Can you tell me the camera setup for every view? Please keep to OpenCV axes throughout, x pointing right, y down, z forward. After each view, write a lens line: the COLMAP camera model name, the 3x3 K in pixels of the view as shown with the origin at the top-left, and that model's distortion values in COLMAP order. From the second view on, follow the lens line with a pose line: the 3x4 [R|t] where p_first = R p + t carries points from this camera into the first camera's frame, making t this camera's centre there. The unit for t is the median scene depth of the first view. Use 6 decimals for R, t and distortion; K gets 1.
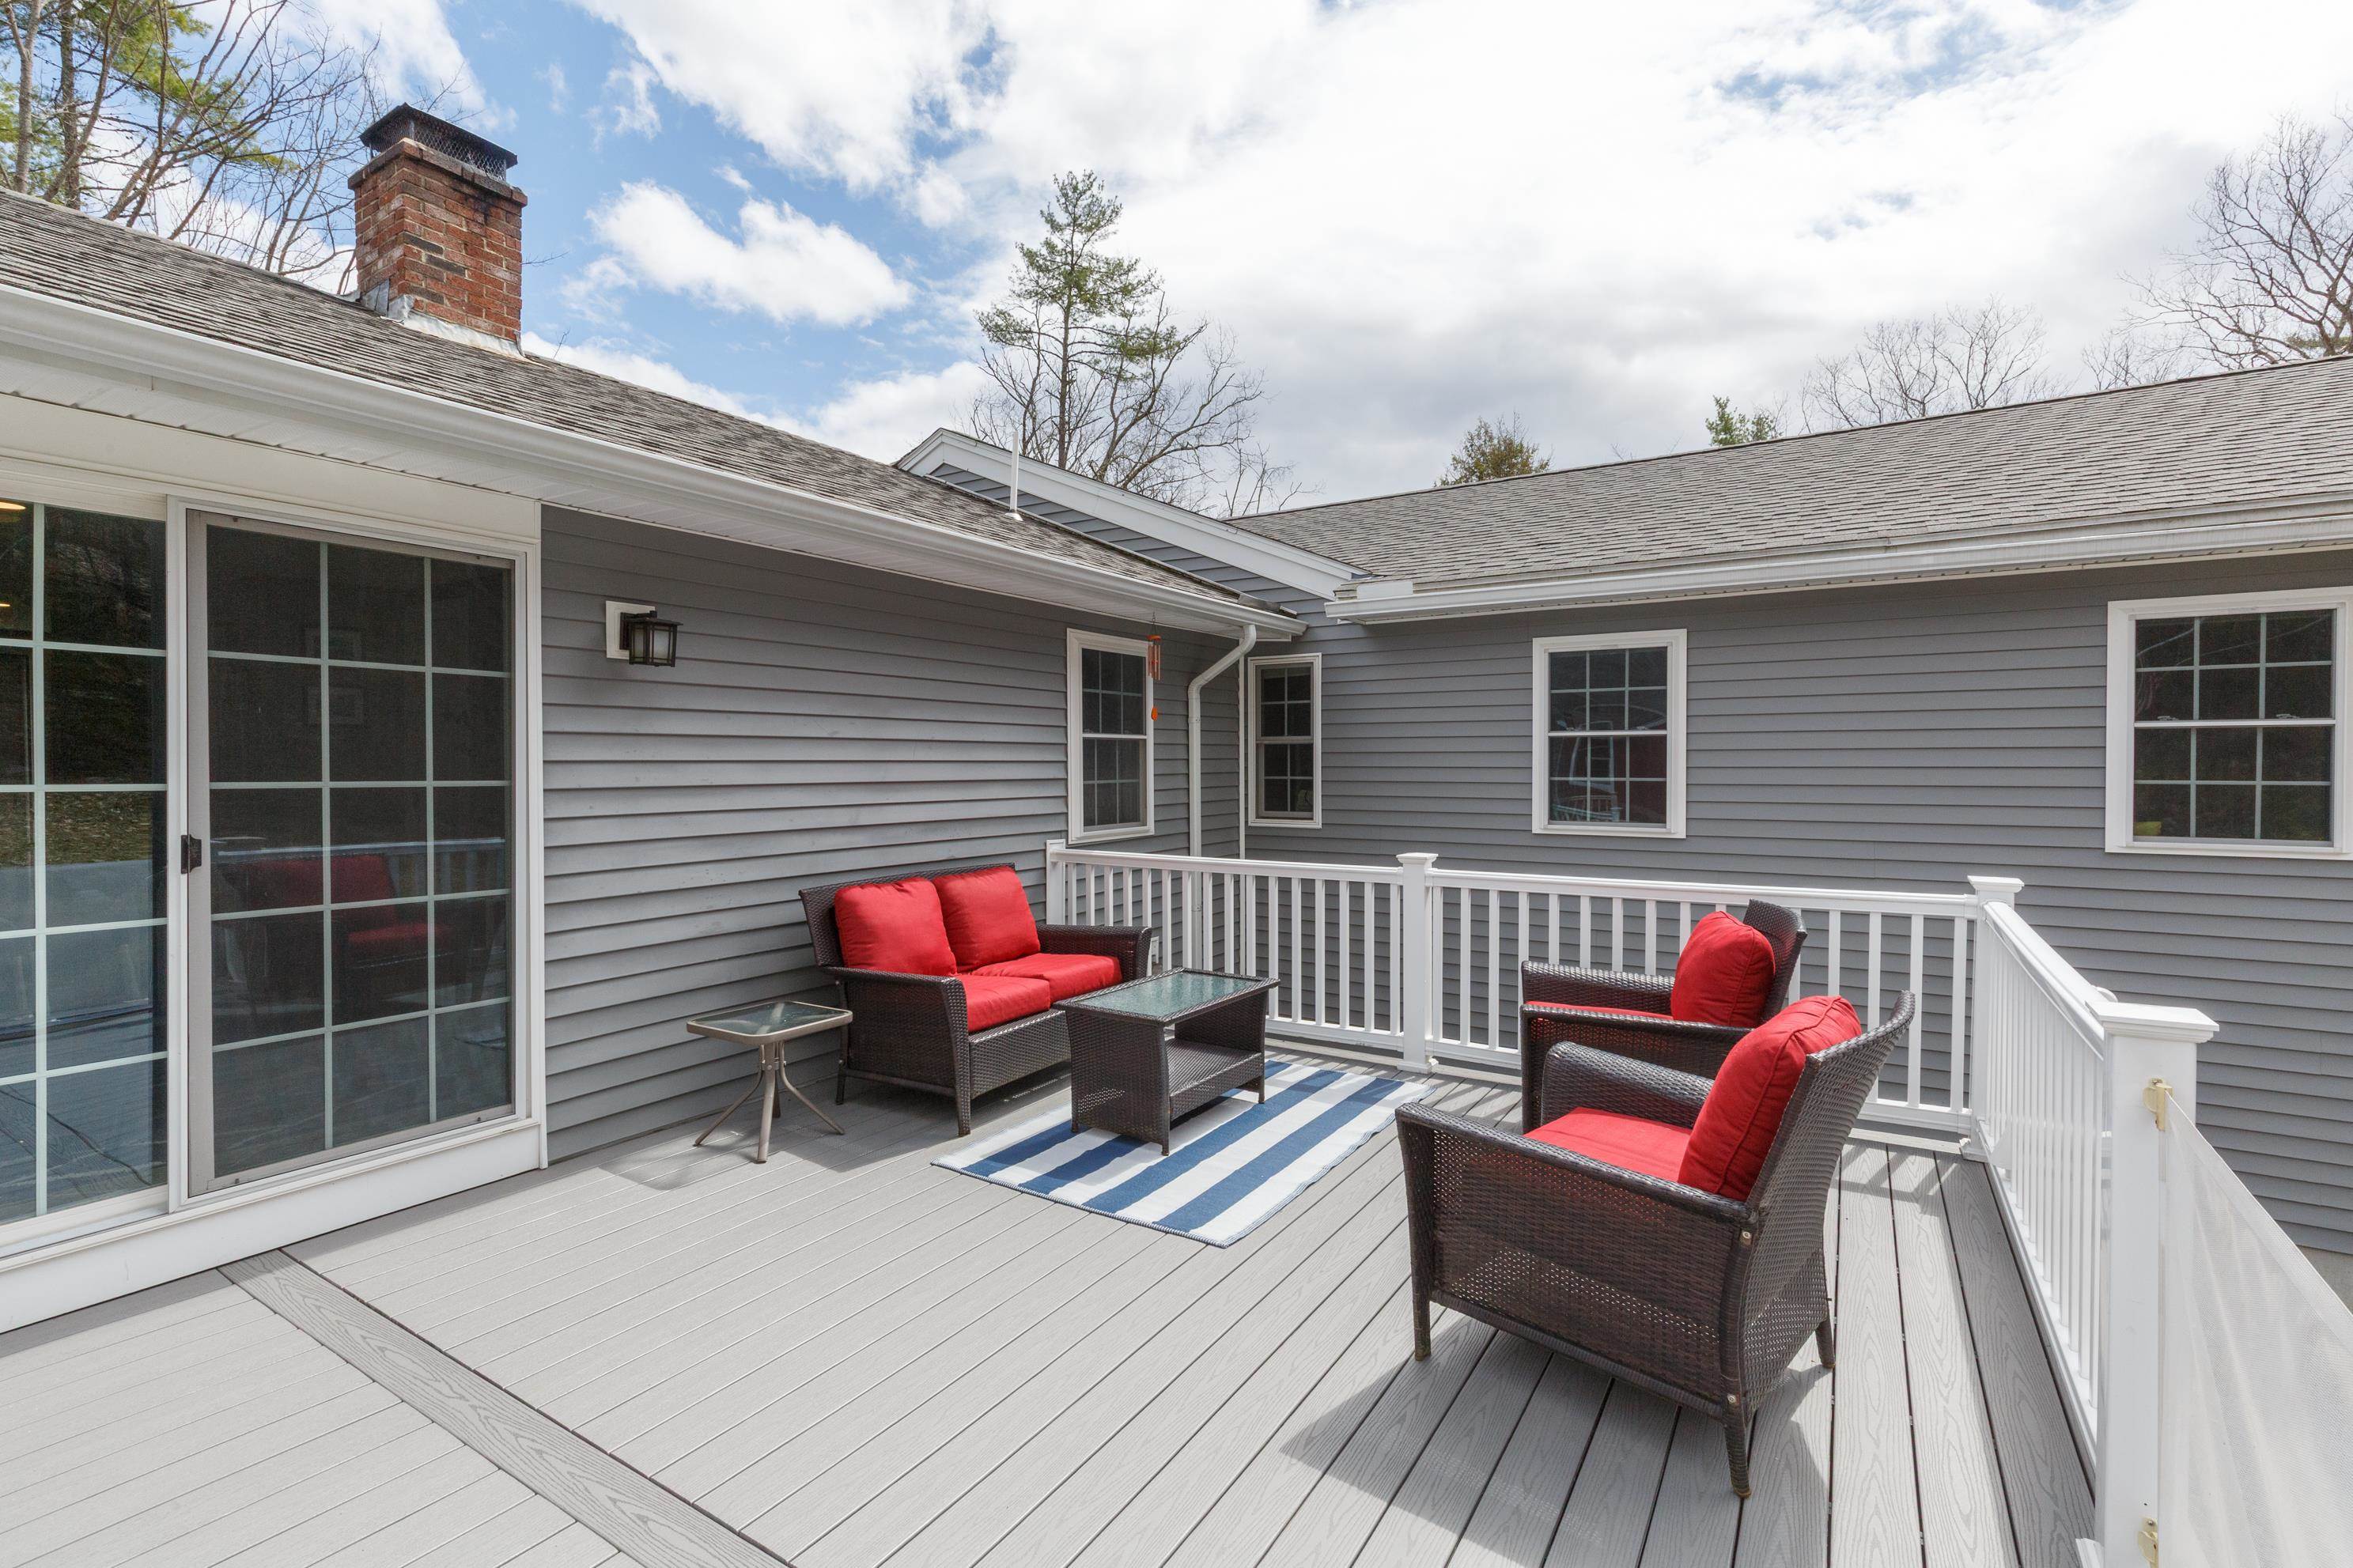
lens RADIAL K [[1055.7, 0, 1159.9], [0, 1055.7, 796.9], [0, 0, 1]] dist [-0.005565, 0.000061]
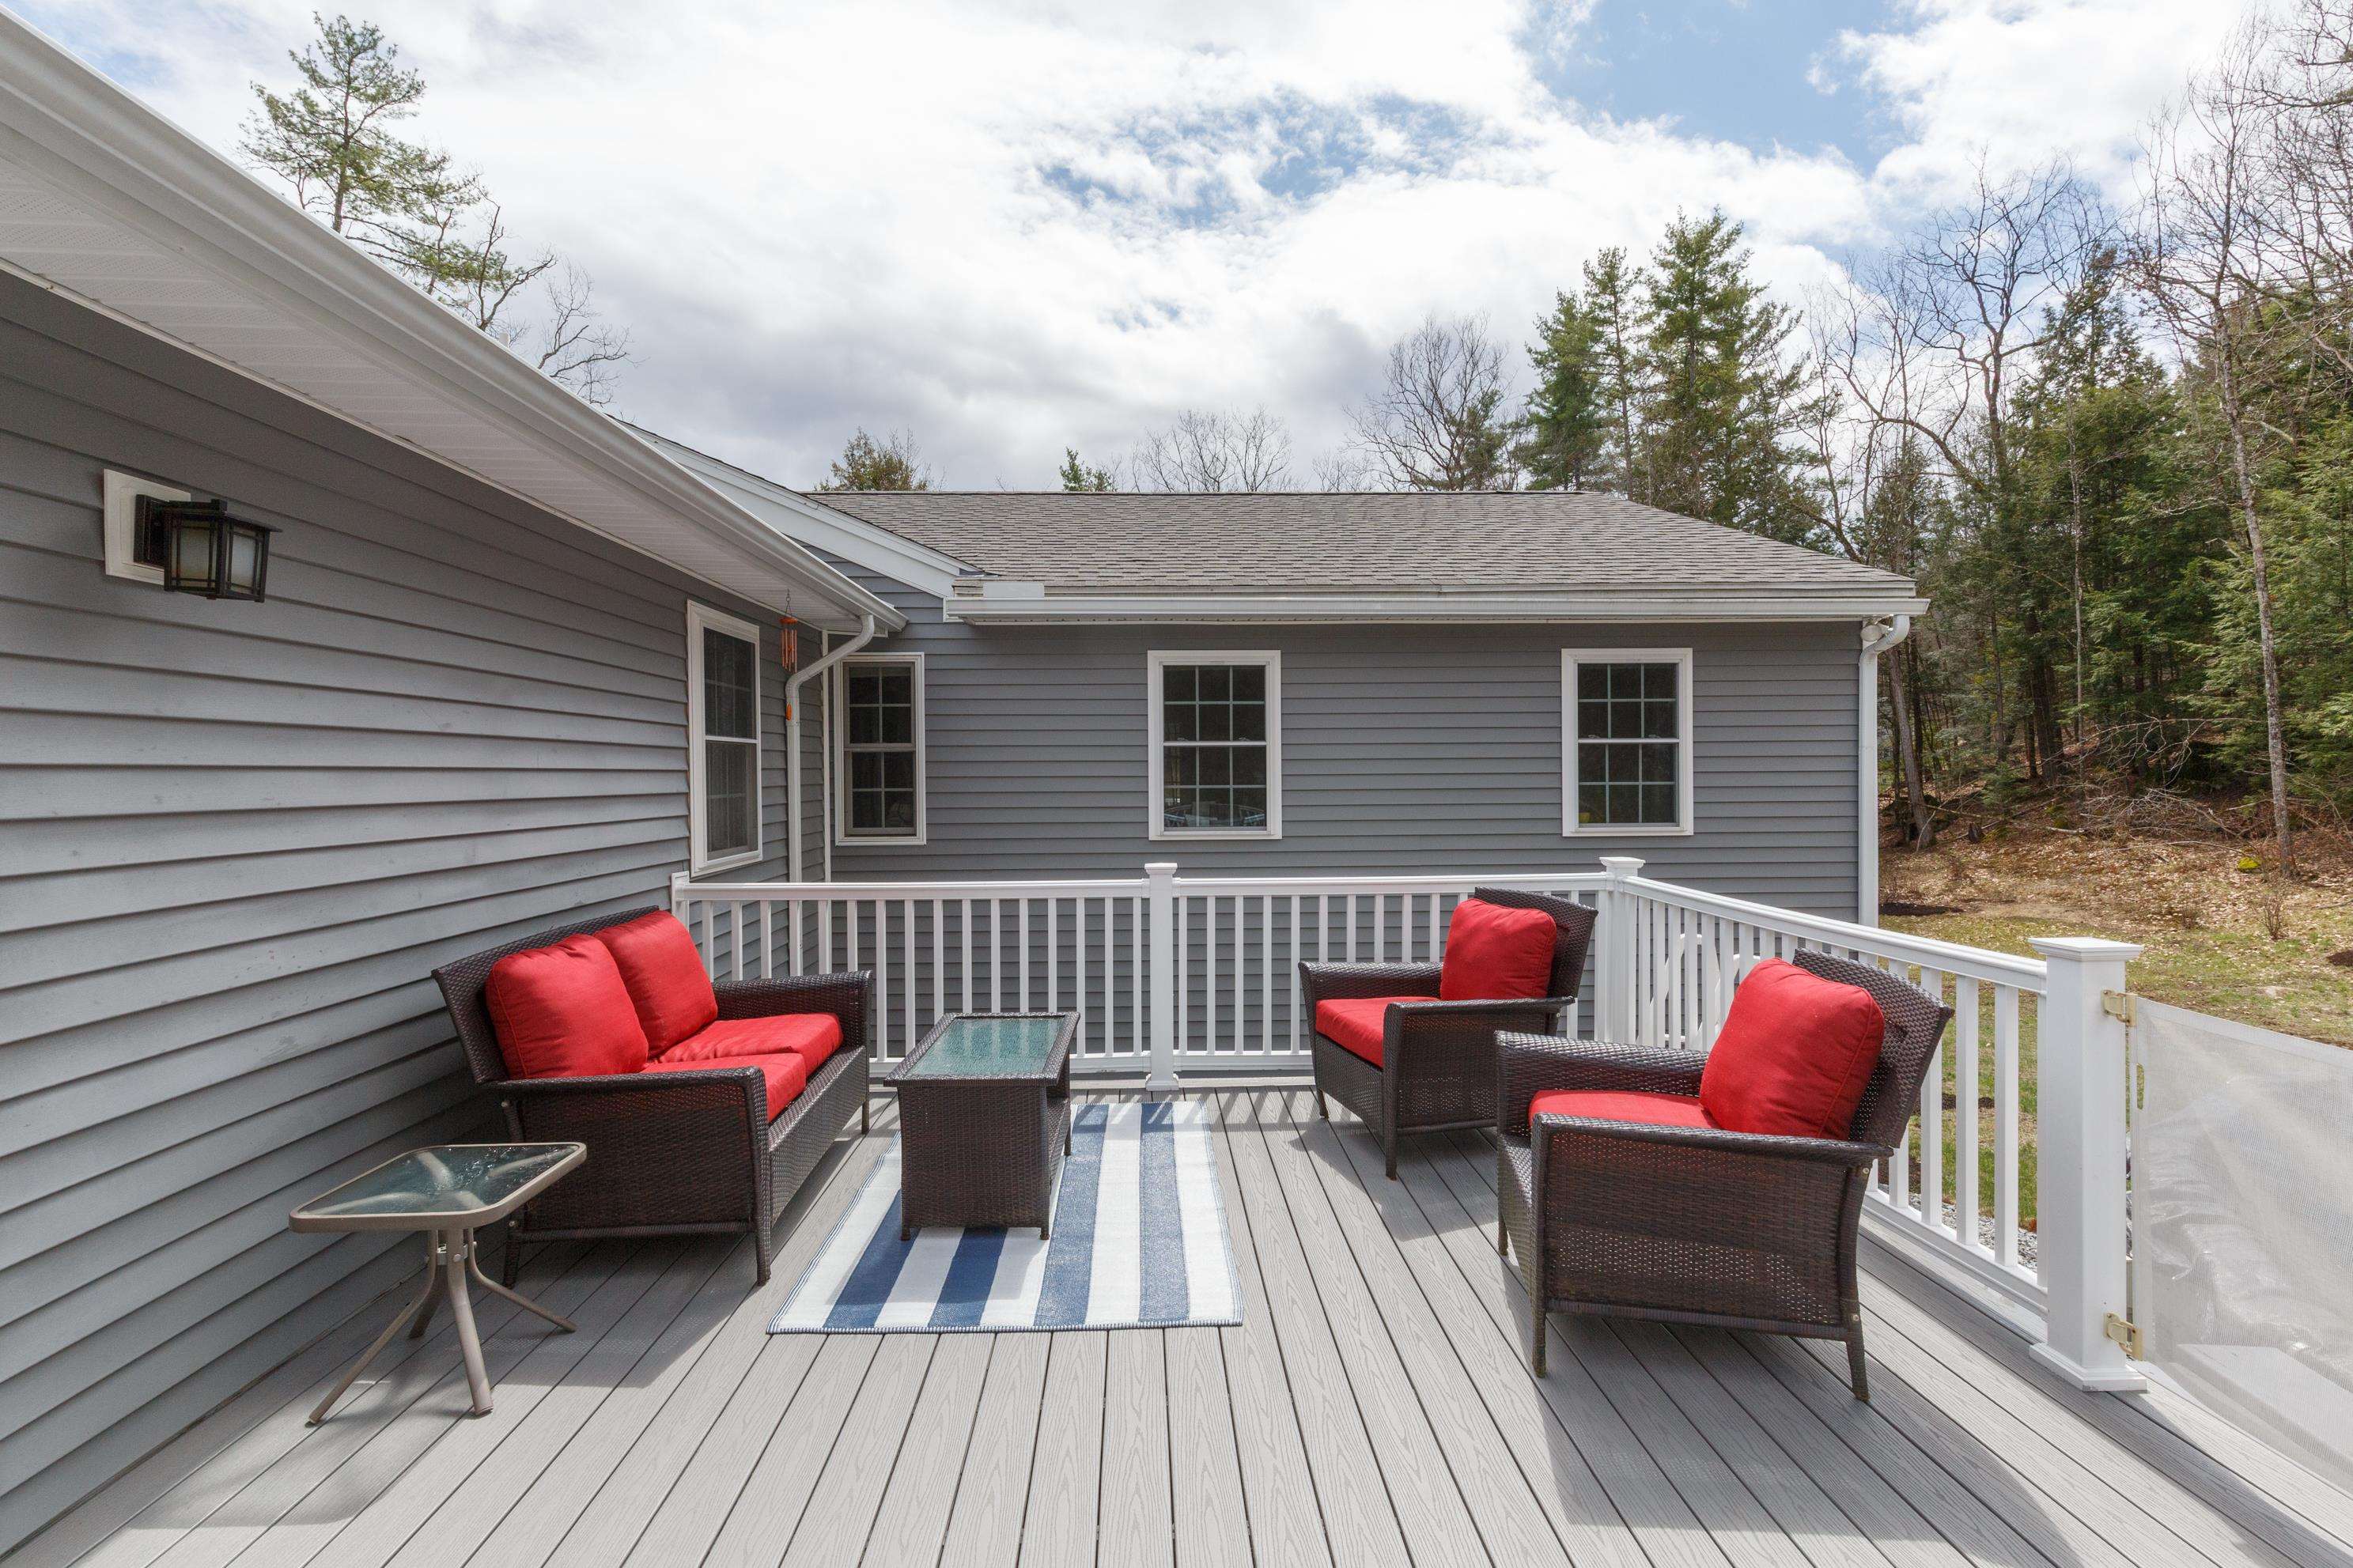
lens RADIAL K [[1055.7, 0, 1166.9], [0, 1055.7, 806.8], [0, 0, 1]] dist [-0.005565, 0.000061]
pose [[0.823814, -0.020683, 0.566483, -0.217308], [0.021957, 0.999748, 0.004570, -0.002670], [-0.566435, 0.008674, 0.824061, 0.144064]]
